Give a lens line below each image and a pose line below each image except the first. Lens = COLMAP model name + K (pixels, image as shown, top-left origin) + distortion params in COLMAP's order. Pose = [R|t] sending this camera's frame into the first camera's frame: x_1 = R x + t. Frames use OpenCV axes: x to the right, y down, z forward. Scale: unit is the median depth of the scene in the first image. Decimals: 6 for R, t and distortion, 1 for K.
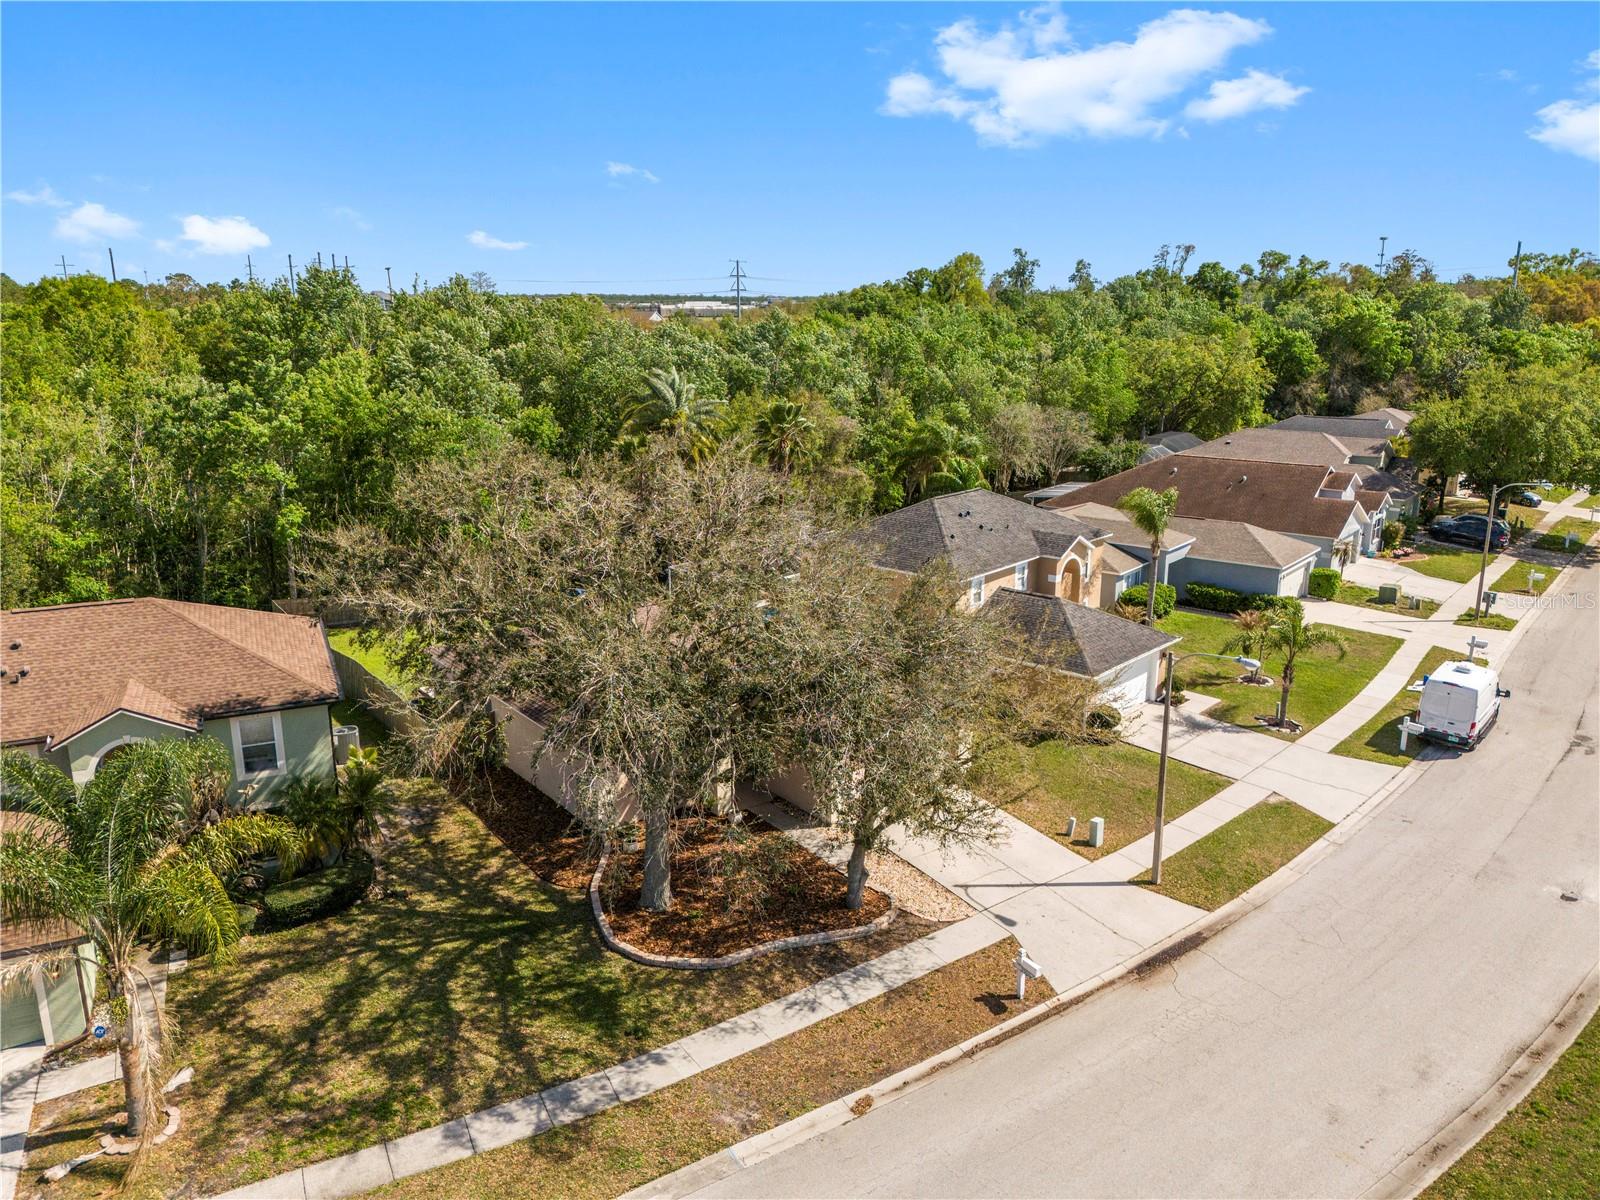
lens RADIAL K [[1168.3, 0, 800.0], [0, 1168.3, 600.0], [0, 0, 1]] dist [0.113082, -0.120557]
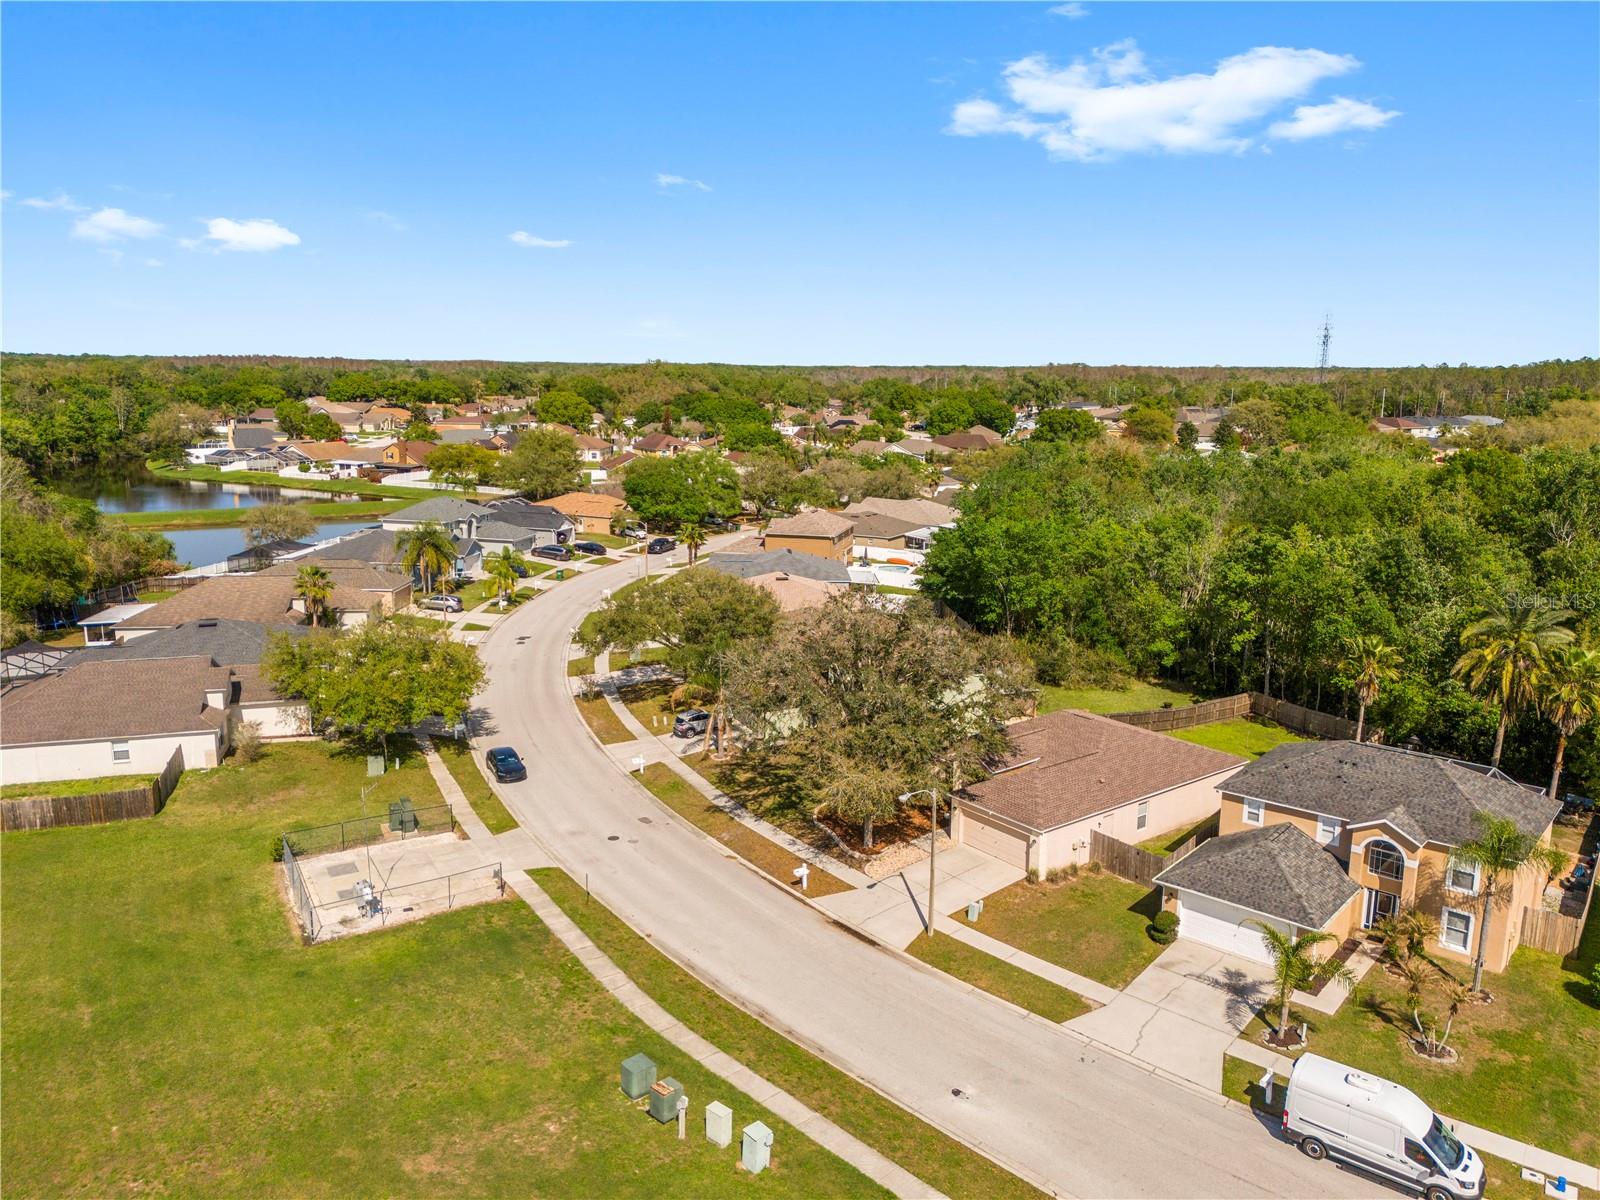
lens RADIAL K [[1164.4, 0, 800.0], [0, 1164.4, 600.0], [0, 0, 1]] dist [0.072080, -0.078205]
pose [[0.011320, 0.197558, -0.980226, 2.073153], [-0.256939, 0.947948, 0.188085, -0.513827], [0.966361, 0.249729, 0.061492, 0.752335]]
